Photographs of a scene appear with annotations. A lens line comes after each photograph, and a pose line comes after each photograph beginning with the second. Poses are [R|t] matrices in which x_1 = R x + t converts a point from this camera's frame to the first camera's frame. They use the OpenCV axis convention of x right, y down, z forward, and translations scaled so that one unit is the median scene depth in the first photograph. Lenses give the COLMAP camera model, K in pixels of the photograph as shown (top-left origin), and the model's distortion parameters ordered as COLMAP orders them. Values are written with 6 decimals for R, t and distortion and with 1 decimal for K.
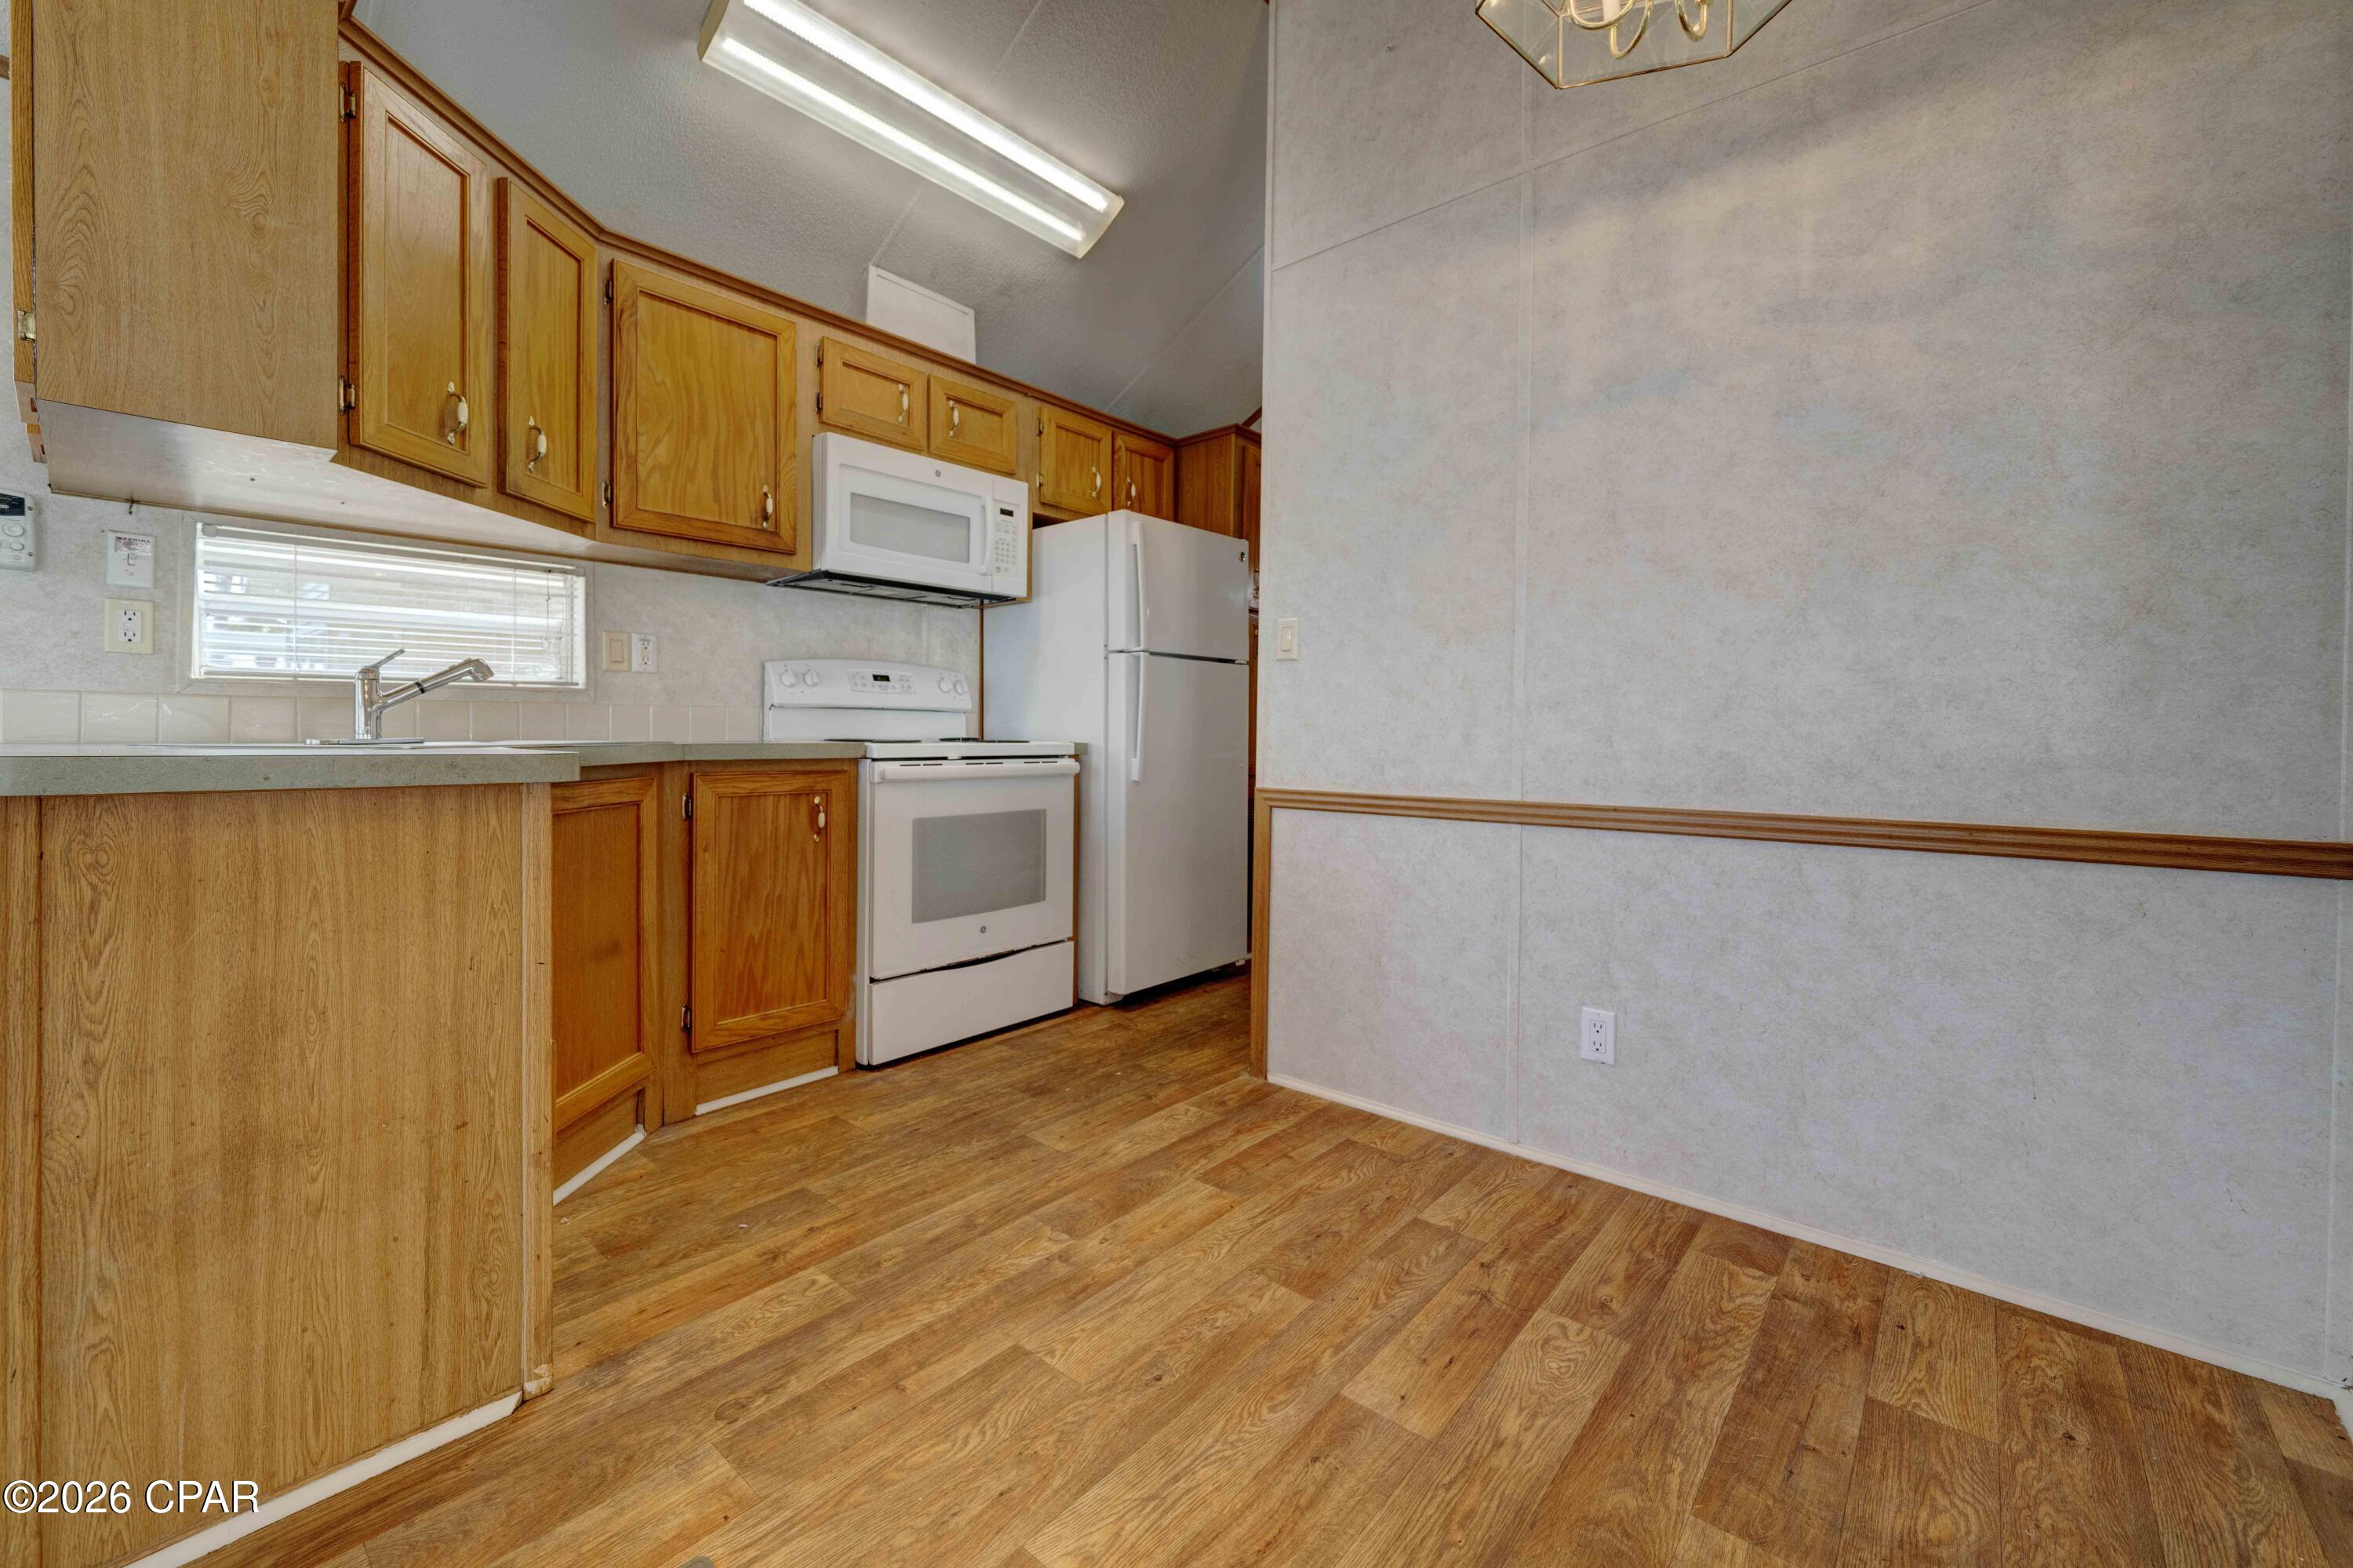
lens RADIAL K [[942.9, 0, 1165.2], [0, 942.9, 741.4], [0, 0, 1]] dist [-0.000098, -0.000033]
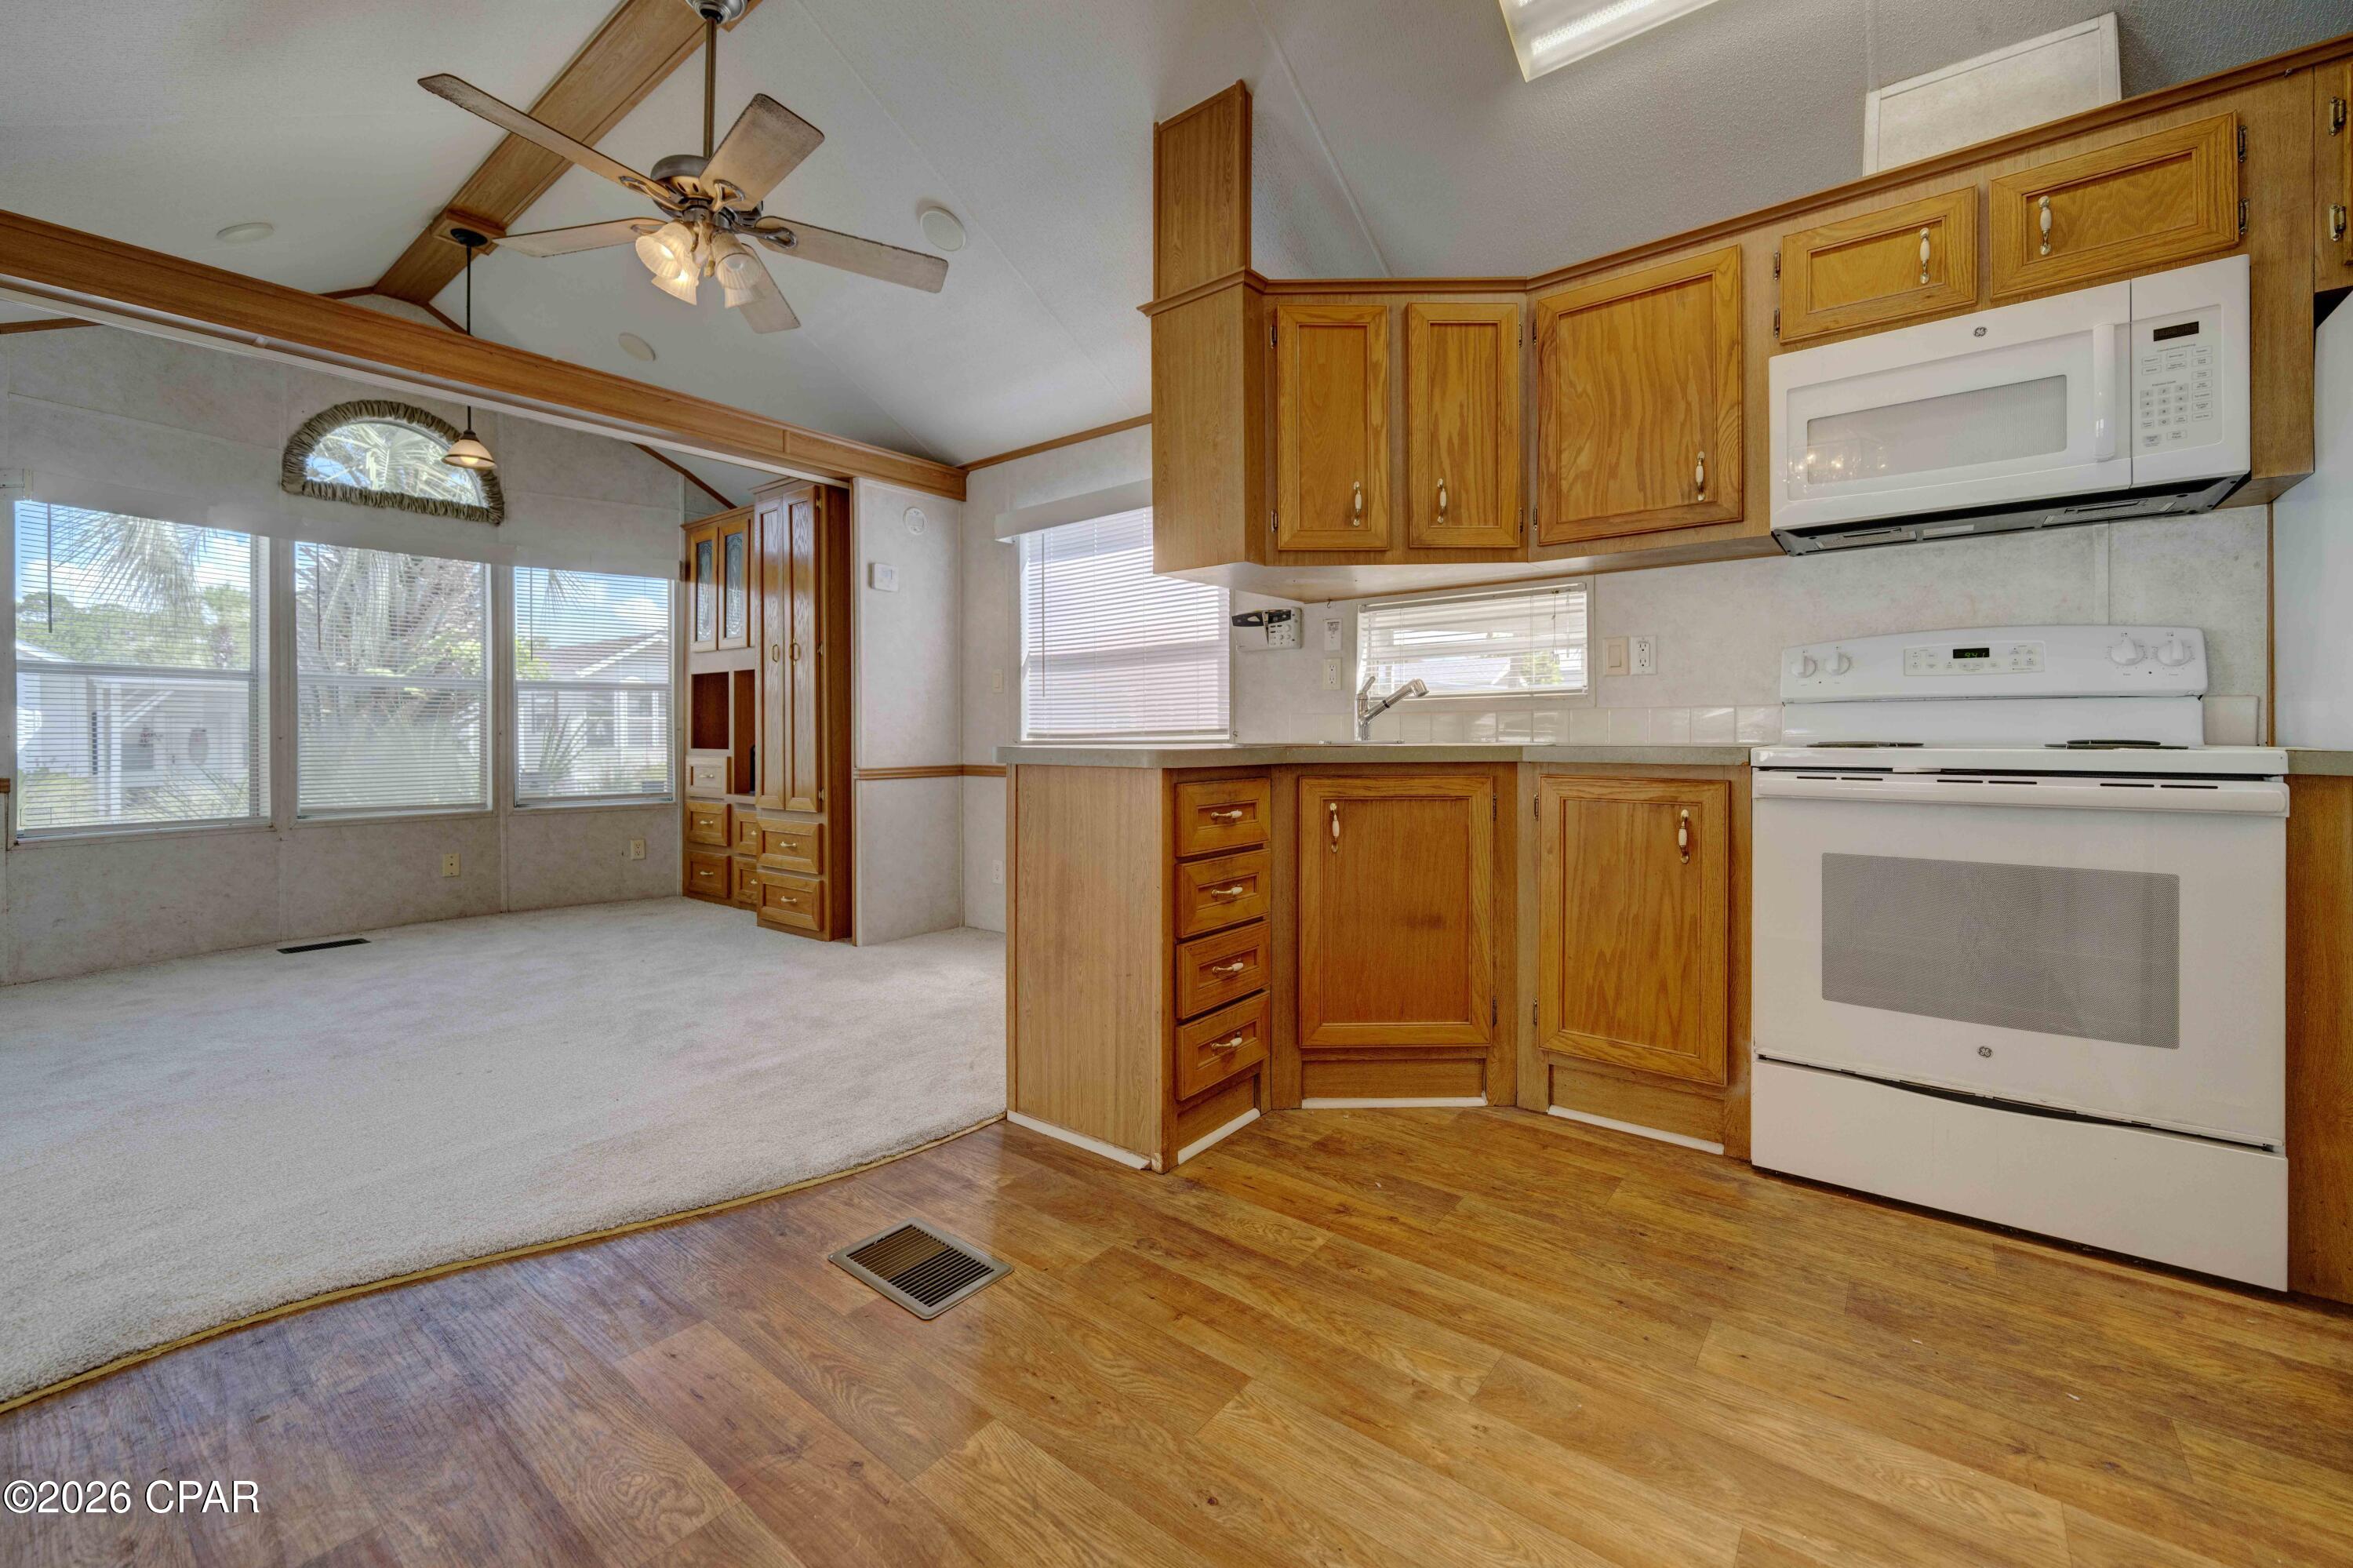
lens RADIAL K [[947.6, 0, 1178.5], [0, 947.6, 735.3], [0, 0, 1]] dist [0.000078, -0.000123]
pose [[0.047446, -0.006089, -0.998855, 0.478639], [-0.005778, 0.999963, -0.006370, -0.000039], [0.998857, 0.006074, 0.047409, 0.529608]]
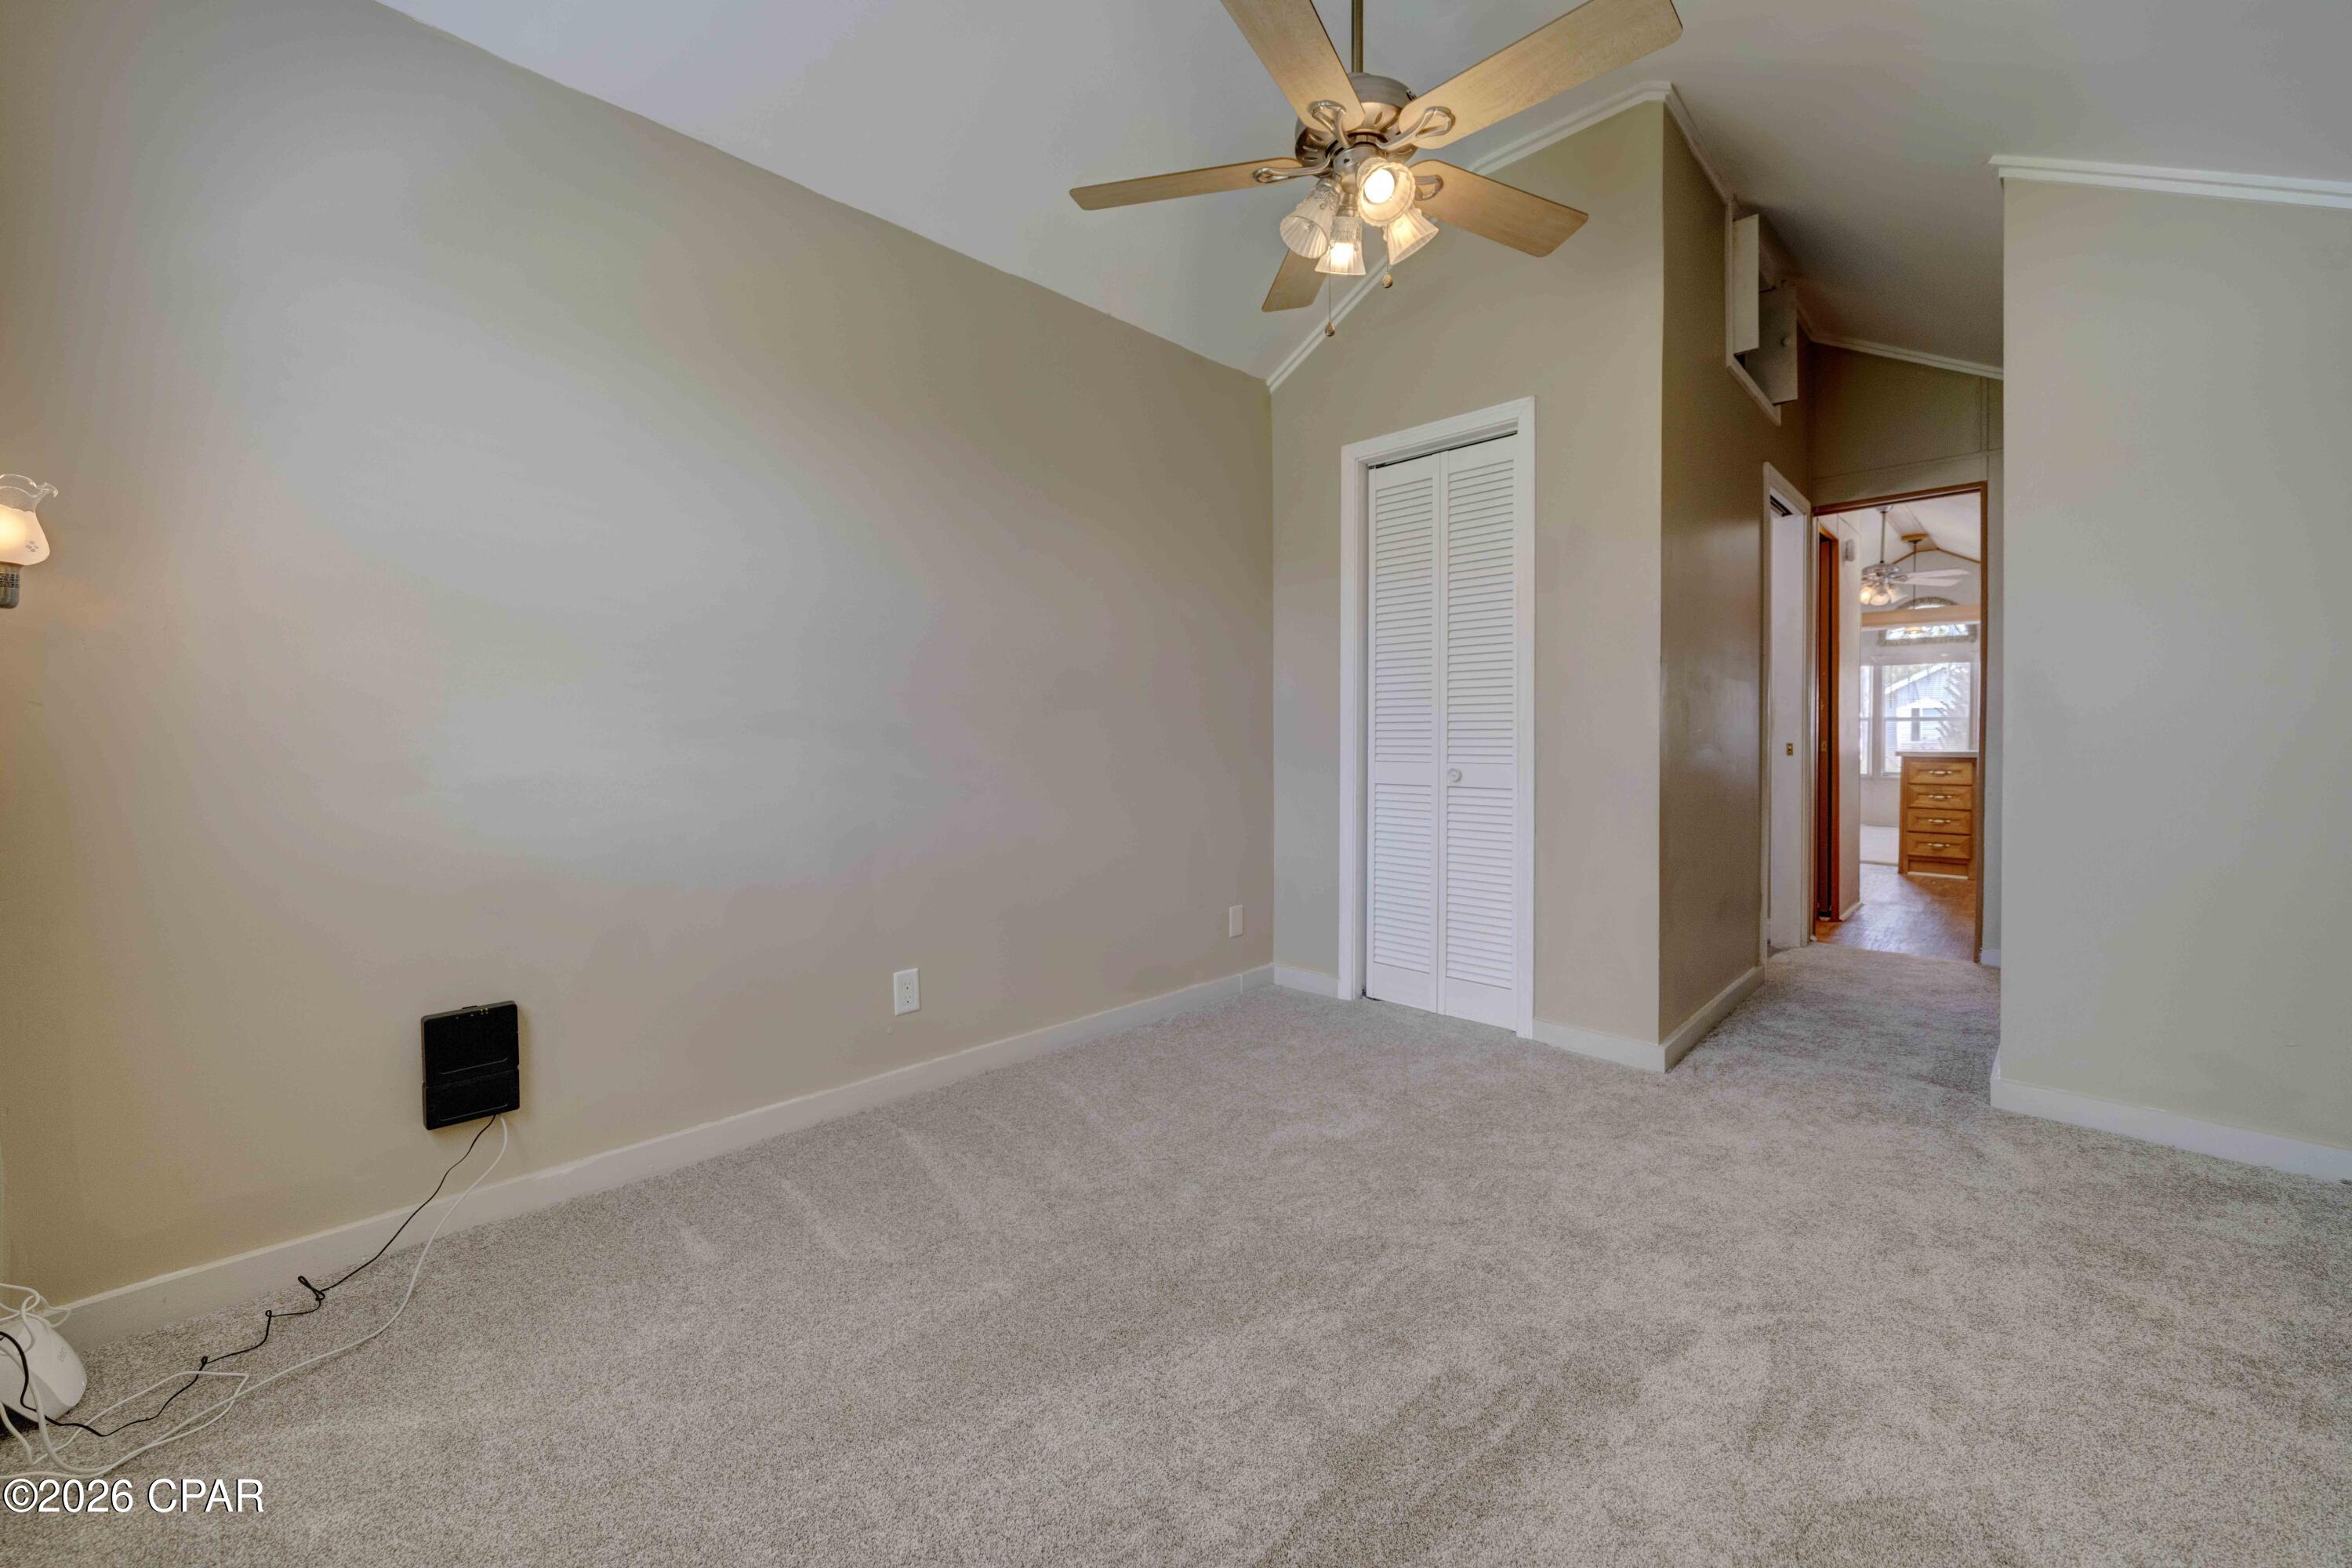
lens RADIAL K [[911.0, 0, 1169.0], [0, 911.0, 743.1], [0, 0, 1]] dist [-0.001564, -0.000069]
pose [[-0.997621, -0.009843, 0.068227, 1.687716], [-0.008746, 0.999828, 0.016354, -0.042401], [-0.068376, 0.015718, -0.997536, 3.496008]]
